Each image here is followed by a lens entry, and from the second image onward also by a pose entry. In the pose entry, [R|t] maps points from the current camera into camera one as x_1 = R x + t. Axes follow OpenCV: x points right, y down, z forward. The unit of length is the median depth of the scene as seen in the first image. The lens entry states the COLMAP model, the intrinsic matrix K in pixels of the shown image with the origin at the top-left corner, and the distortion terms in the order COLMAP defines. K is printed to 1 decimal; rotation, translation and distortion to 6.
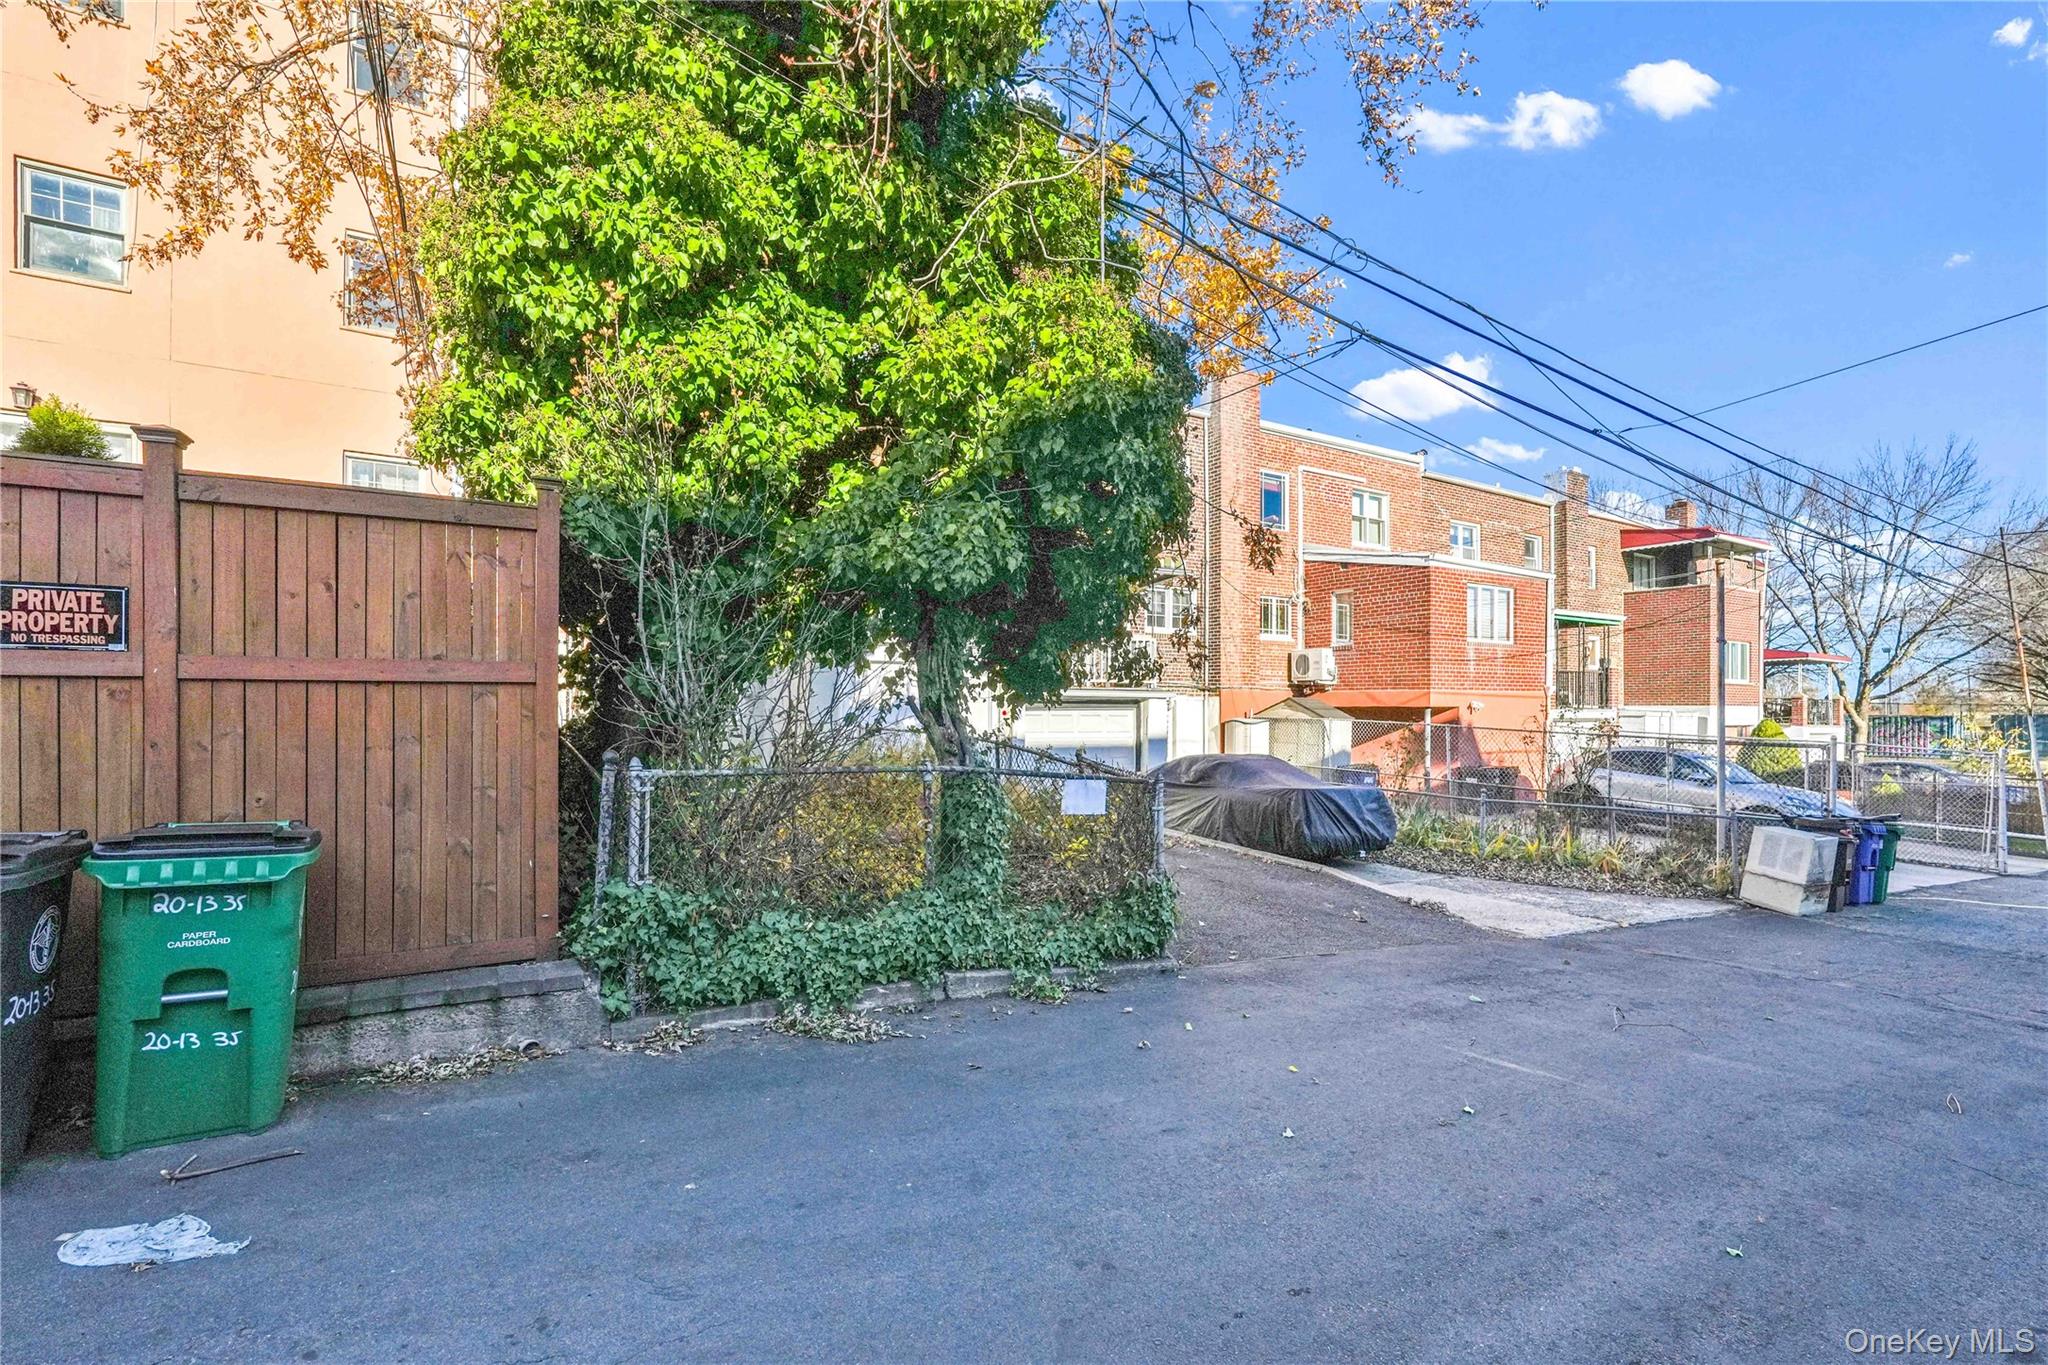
lens RADIAL K [[900.2, 0, 1017.9], [0, 900.2, 698.1], [0, 0, 1]] dist [-0.019876, 0.009328]
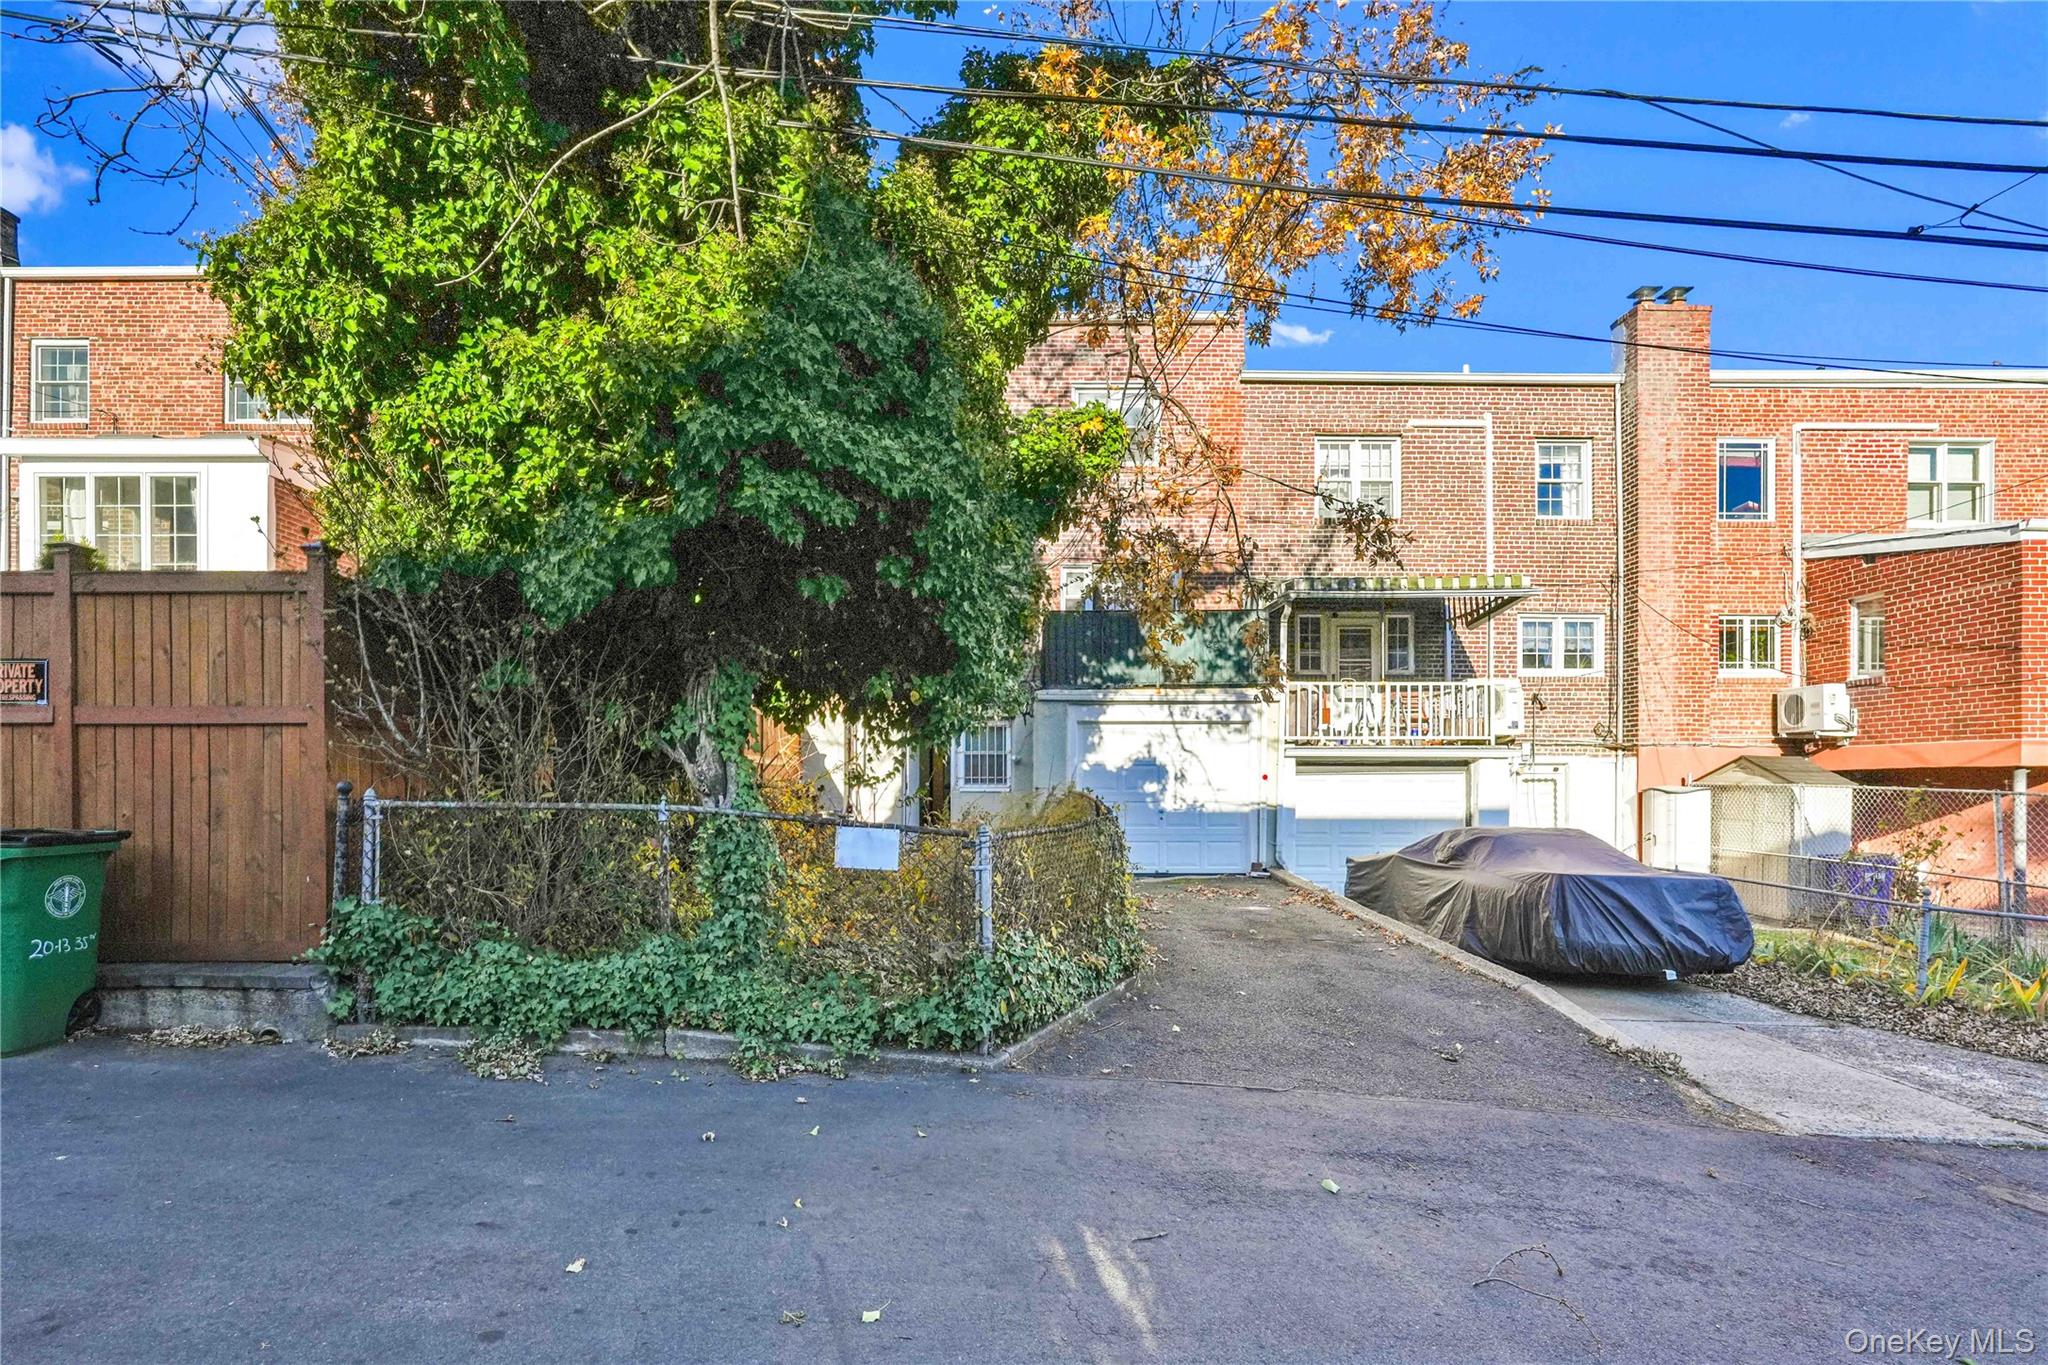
lens RADIAL K [[927.2, 0, 1005.9], [0, 927.2, 784.1], [0, 0, 1]] dist [-0.018741, 0.010401]
pose [[0.863414, -0.003440, -0.504484, 0.314081], [0.008128, 0.999942, 0.007092, 0.022356], [0.504431, -0.010224, 0.863392, 0.158567]]
